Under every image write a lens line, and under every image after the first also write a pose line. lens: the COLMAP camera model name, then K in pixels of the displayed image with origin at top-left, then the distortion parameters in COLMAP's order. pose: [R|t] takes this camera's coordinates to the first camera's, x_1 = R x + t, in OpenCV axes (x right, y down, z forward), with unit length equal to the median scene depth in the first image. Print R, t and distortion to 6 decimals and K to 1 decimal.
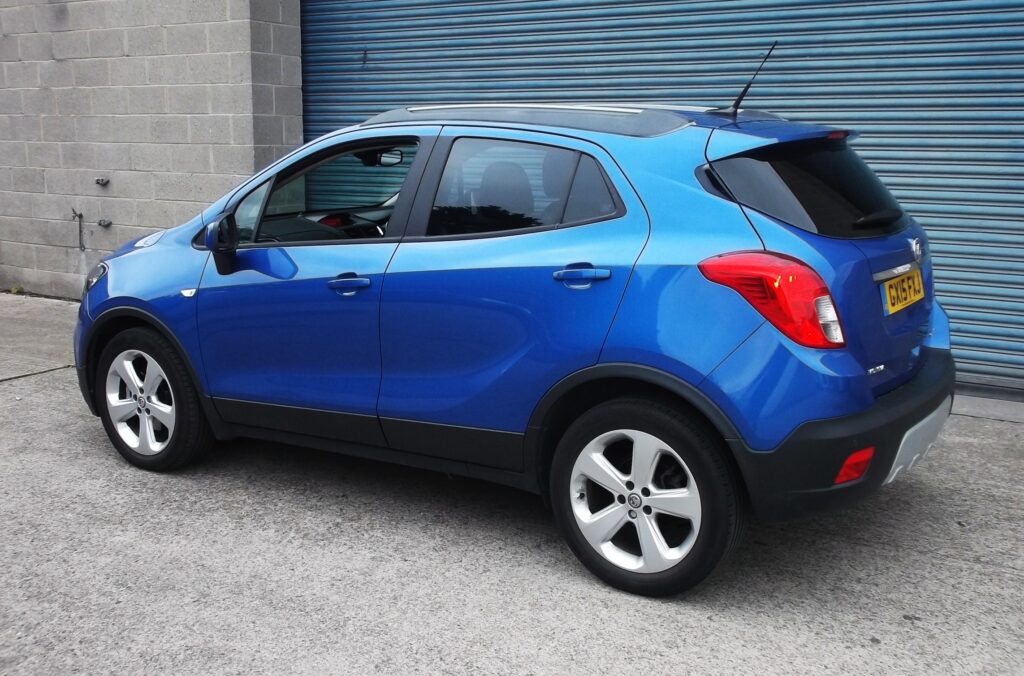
lens RADIAL K [[1107.4, 0, 509.0], [0, 1107.4, 337.0], [0, 0, 1]] dist [0.002437, 0.000000]
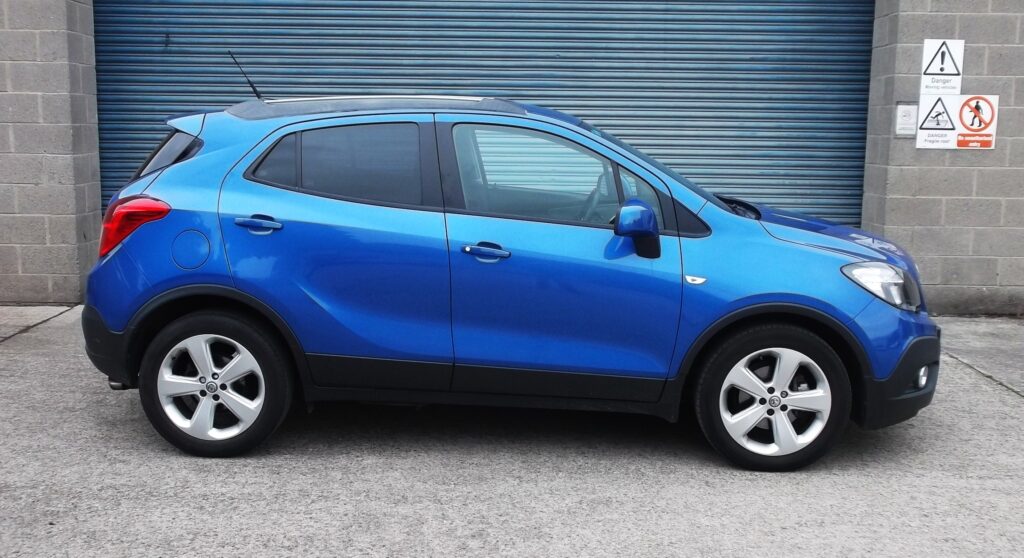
lens RADIAL K [[1098.7, 0, 516.5], [0, 1098.7, 284.8], [0, 0, 1]] dist [0.002654, 0.000000]
pose [[0.845012, -0.075825, 0.529344, -0.780814], [0.088076, 0.996112, 0.002089, 0.006388], [-0.527444, 0.044857, 0.848405, -0.075717]]
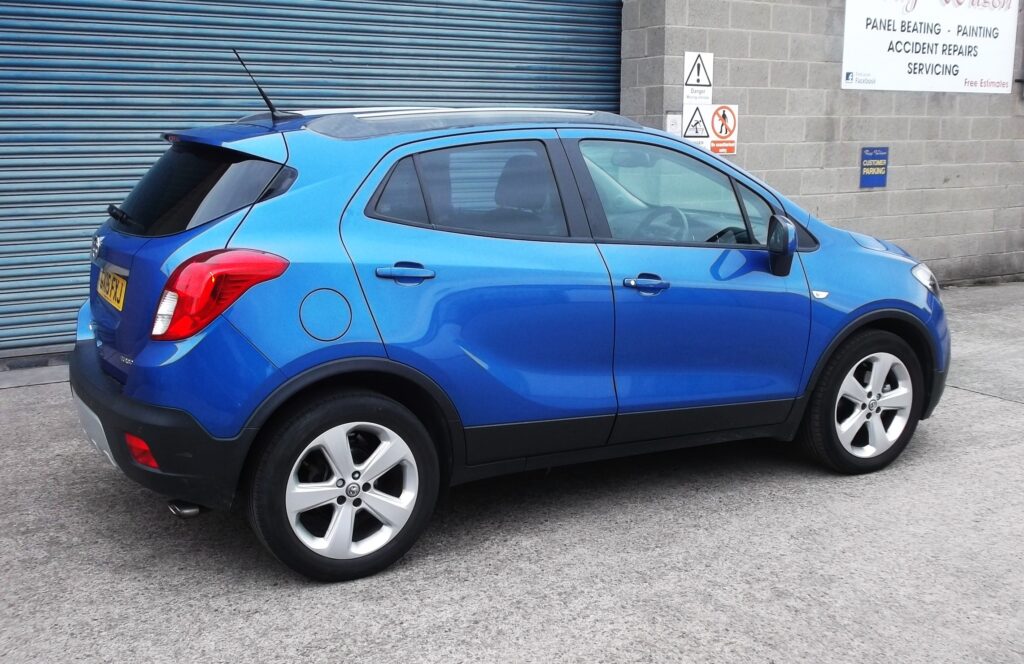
lens RADIAL K [[1105.3, 0, 516.7], [0, 1105.3, 339.0], [0, 0, 1]] dist [-0.000737, 0.000000]
pose [[0.439606, -0.173133, 0.881346, -1.138300], [0.163835, 0.980241, 0.110841, -0.103766], [-0.883122, 0.095669, 0.459285, 0.507902]]
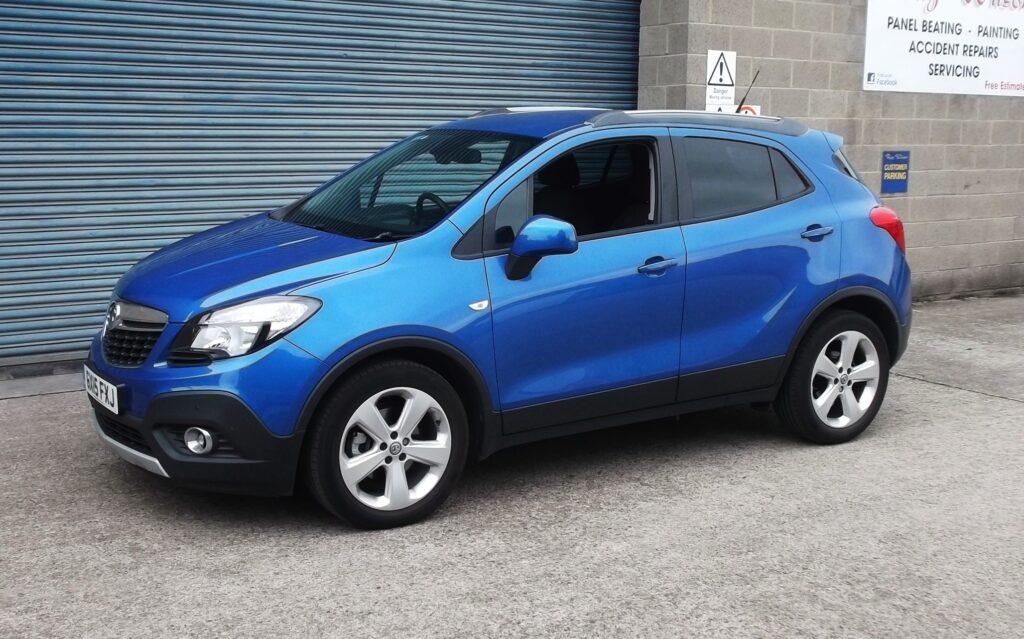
lens RADIAL K [[1221.5, 0, 502.6], [0, 1221.5, 327.0], [0, 0, 1]] dist [-0.004400, 0.000000]
pose [[0.403883, -0.149226, 0.902558, -1.272798], [0.156781, 0.983300, 0.092418, -0.120186], [-0.901276, 0.104178, 0.420534, 0.585453]]
